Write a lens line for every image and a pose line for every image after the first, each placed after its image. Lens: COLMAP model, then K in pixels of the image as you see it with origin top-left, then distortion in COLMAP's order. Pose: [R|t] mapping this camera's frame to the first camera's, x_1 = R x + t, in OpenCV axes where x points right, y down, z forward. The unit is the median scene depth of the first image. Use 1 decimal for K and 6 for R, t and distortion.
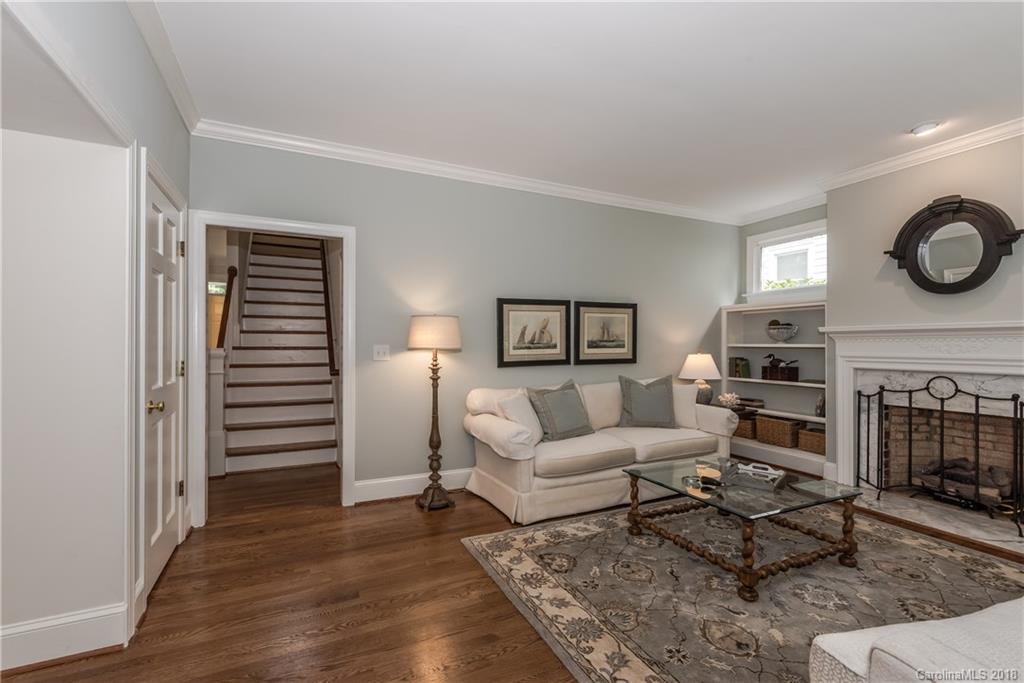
lens RADIAL K [[446.7, 0, 520.3], [0, 446.7, 344.5], [0, 0, 1]] dist [0.006017, 0.000096]
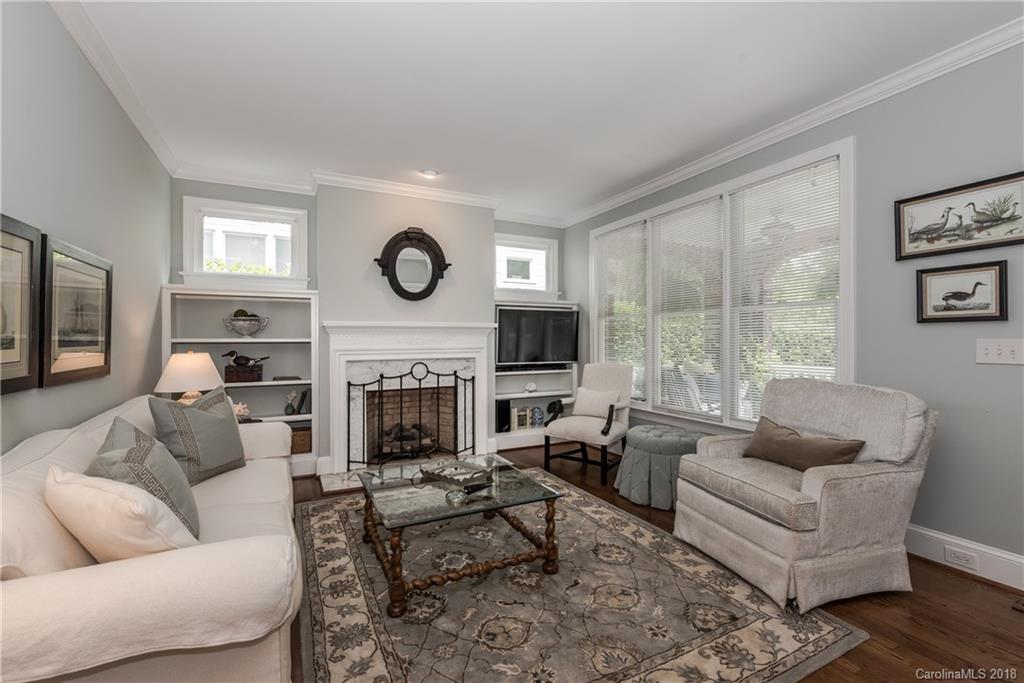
lens RADIAL K [[446.7, 0, 508.5], [0, 446.7, 340.4], [0, 0, 1]] dist [0.006017, 0.000096]
pose [[0.004378, -0.004576, 0.999980, -0.363226], [0.003599, 0.999983, 0.004561, 0.000260], [-0.999984, 0.003579, 0.004395, 0.692870]]
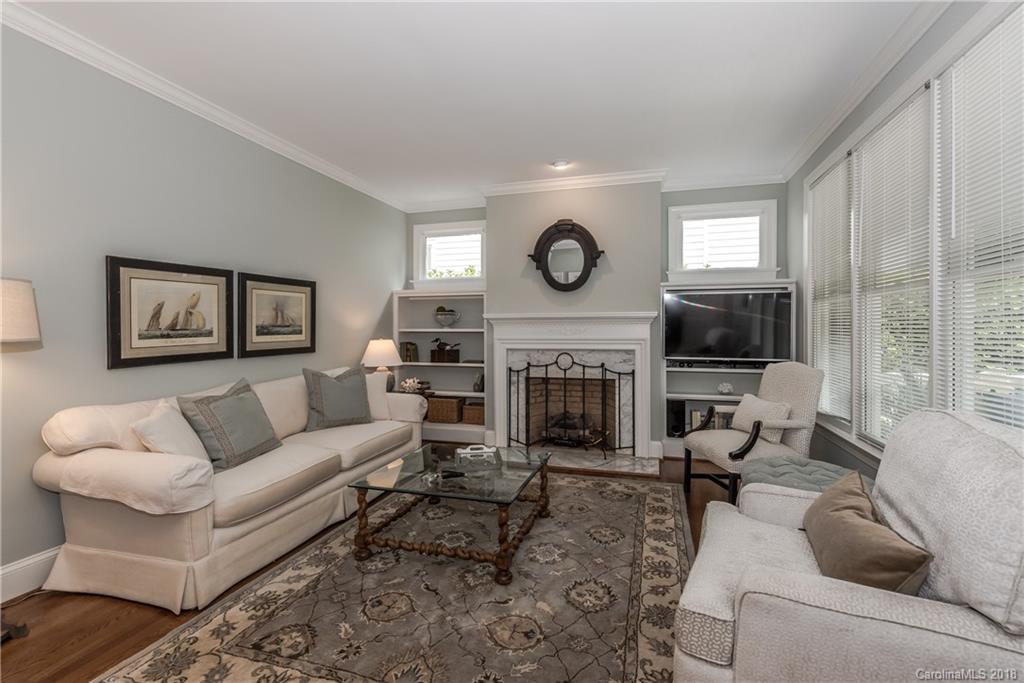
lens RADIAL K [[446.7, 0, 517.1], [0, 446.7, 332.0], [0, 0, 1]] dist [0.006017, 0.000096]
pose [[0.681296, -0.008963, 0.731954, -0.129353], [0.003686, 0.999954, 0.008814, -0.003386], [-0.731999, -0.003307, 0.681297, 0.184920]]
